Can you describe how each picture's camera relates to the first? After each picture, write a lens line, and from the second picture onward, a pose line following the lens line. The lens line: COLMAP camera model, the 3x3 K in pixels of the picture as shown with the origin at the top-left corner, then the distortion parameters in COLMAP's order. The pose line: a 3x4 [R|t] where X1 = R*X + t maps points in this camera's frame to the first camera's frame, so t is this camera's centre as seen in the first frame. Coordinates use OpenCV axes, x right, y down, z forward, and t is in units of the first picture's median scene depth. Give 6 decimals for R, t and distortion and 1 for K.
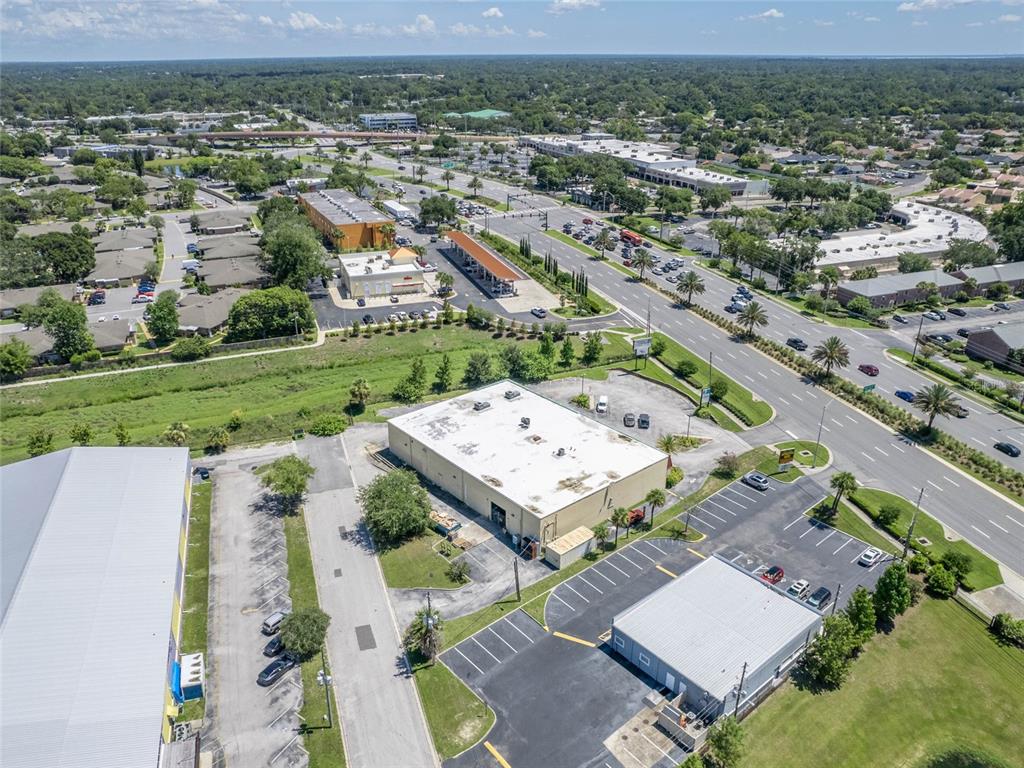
lens RADIAL K [[758.3, 0, 476.6], [0, 758.3, 385.3], [0, 0, 1]] dist [-0.050330, 0.002910]
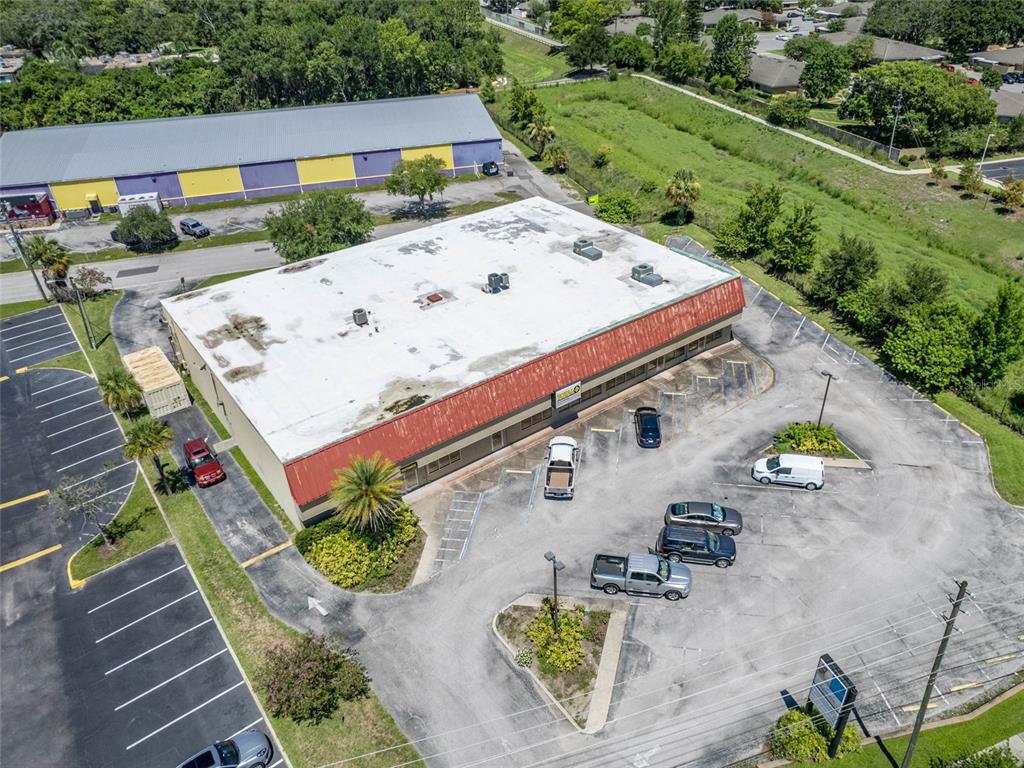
lens RADIAL K [[733.2, 0, 556.6], [0, 733.2, 384.0], [0, 0, 1]] dist [-0.078181, 0.067579]
pose [[0.007213, 0.550003, -0.835131, 0.387882], [-0.391731, 0.769958, 0.503698, -0.118157], [0.920051, 0.323514, 0.221007, 0.769072]]
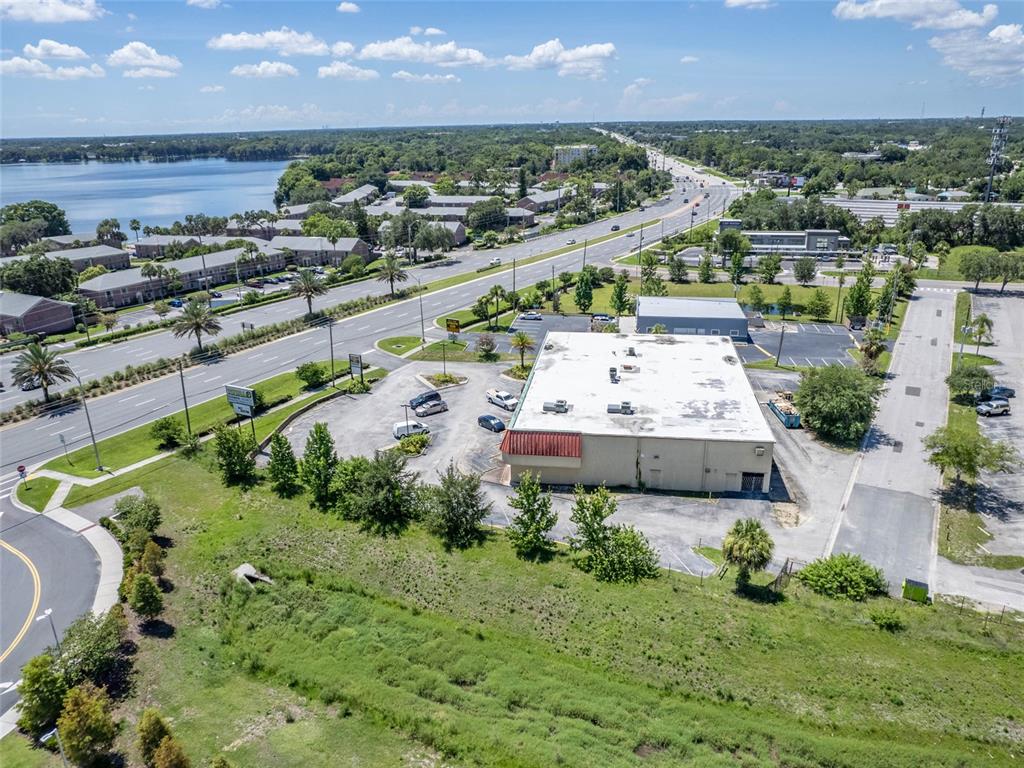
lens RADIAL K [[745.4, 0, 513.7], [0, 745.4, 384.6], [0, 0, 1]] dist [-0.082826, 0.077724]
pose [[-0.679869, -0.223159, 0.698554, -0.307612], [0.321328, 0.765605, 0.557312, -0.308528], [-0.659186, 0.603364, -0.448804, 1.127790]]
